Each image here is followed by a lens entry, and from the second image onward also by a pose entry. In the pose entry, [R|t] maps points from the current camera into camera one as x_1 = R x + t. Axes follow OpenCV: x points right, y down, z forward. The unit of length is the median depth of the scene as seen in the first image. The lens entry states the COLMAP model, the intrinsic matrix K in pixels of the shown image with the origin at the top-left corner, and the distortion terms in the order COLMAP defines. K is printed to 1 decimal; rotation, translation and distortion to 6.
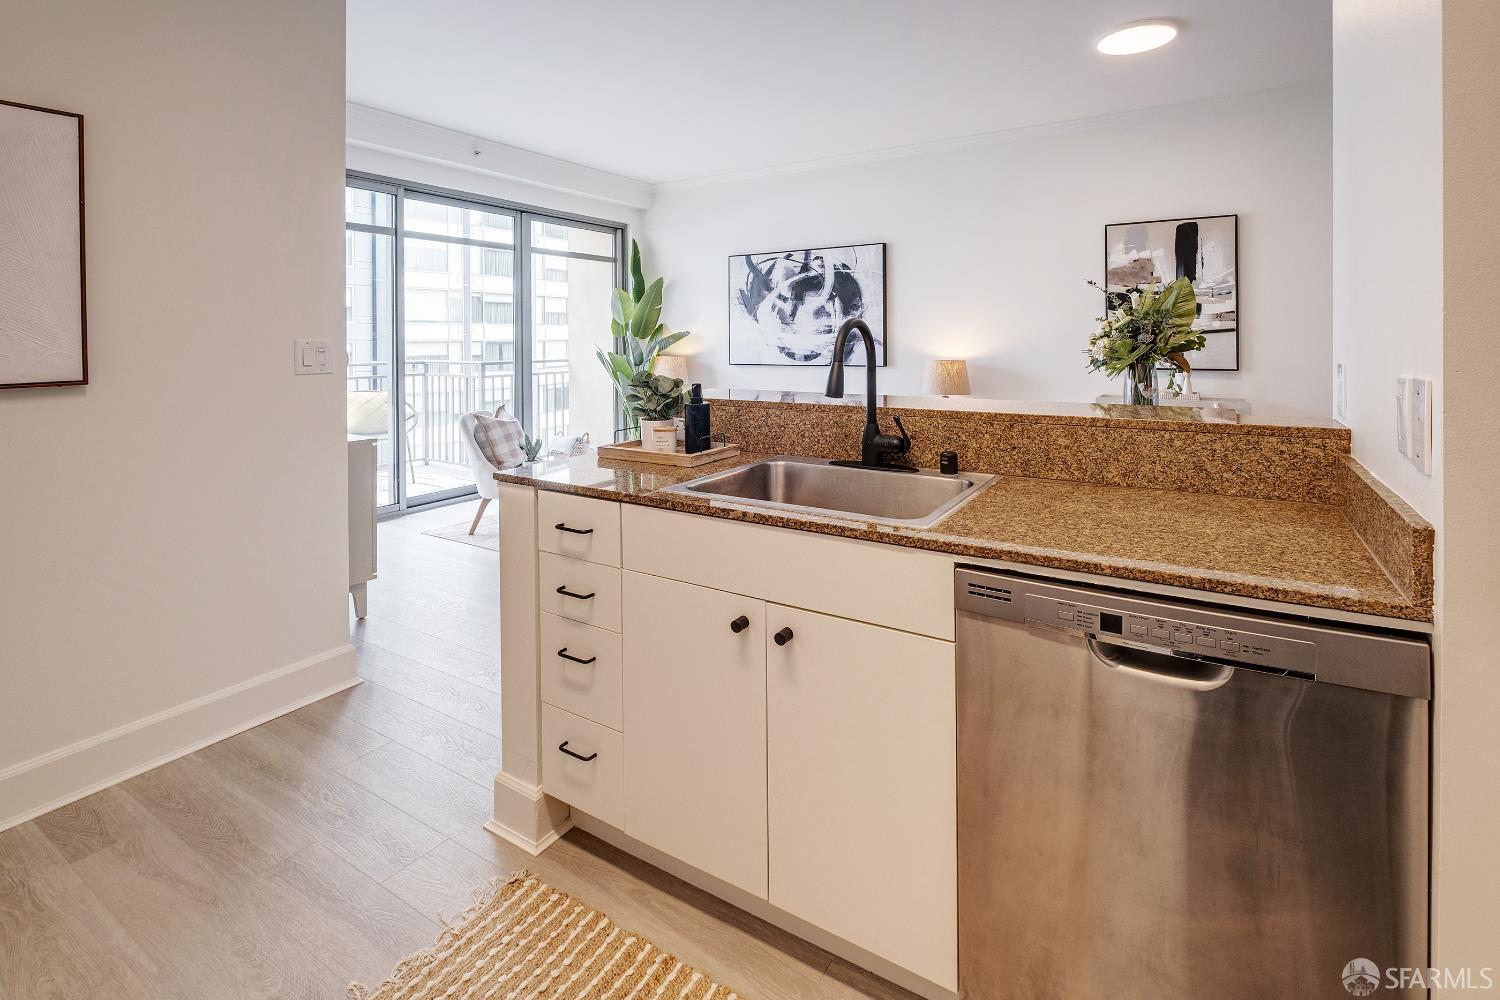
lens RADIAL K [[717.4, 0, 761.0], [0, 717.4, 323.3], [0, 0, 1]] dist [0.001131, -0.003680]
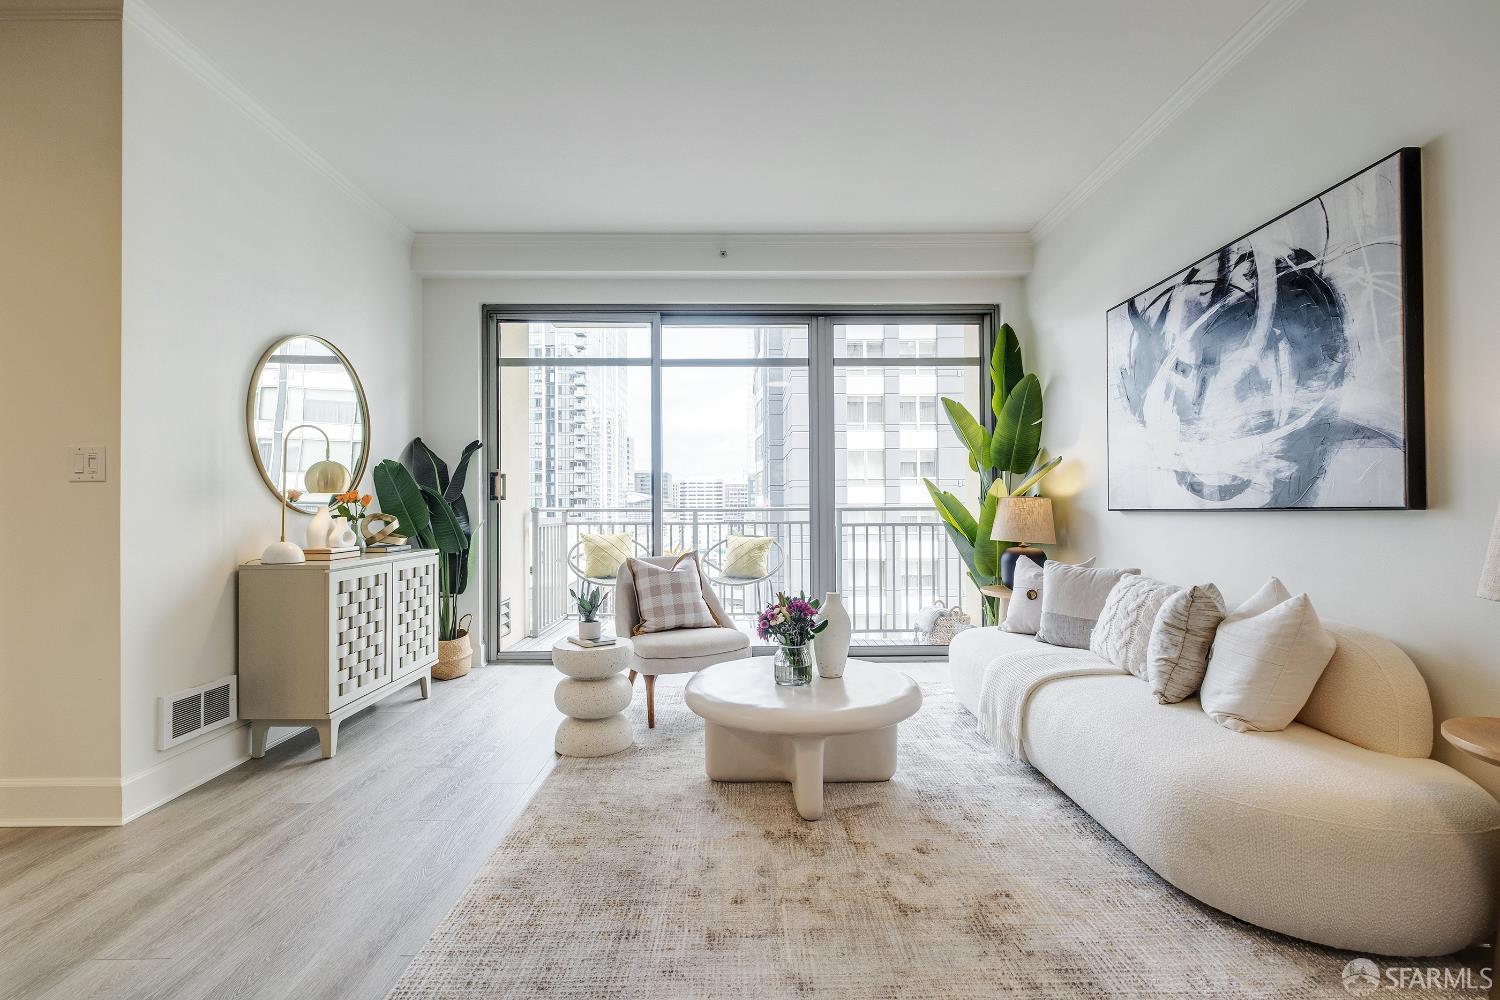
lens RADIAL K [[671.1, 0, 749.2], [0, 671.1, 501.0], [0, 0, 1]] dist [-0.003565, -0.000146]
pose [[0.531021, -0.009350, -0.847307, 0.259043], [0.022617, 0.999739, 0.003142, 0.046441], [0.847057, -0.020831, 0.531094, 0.523810]]
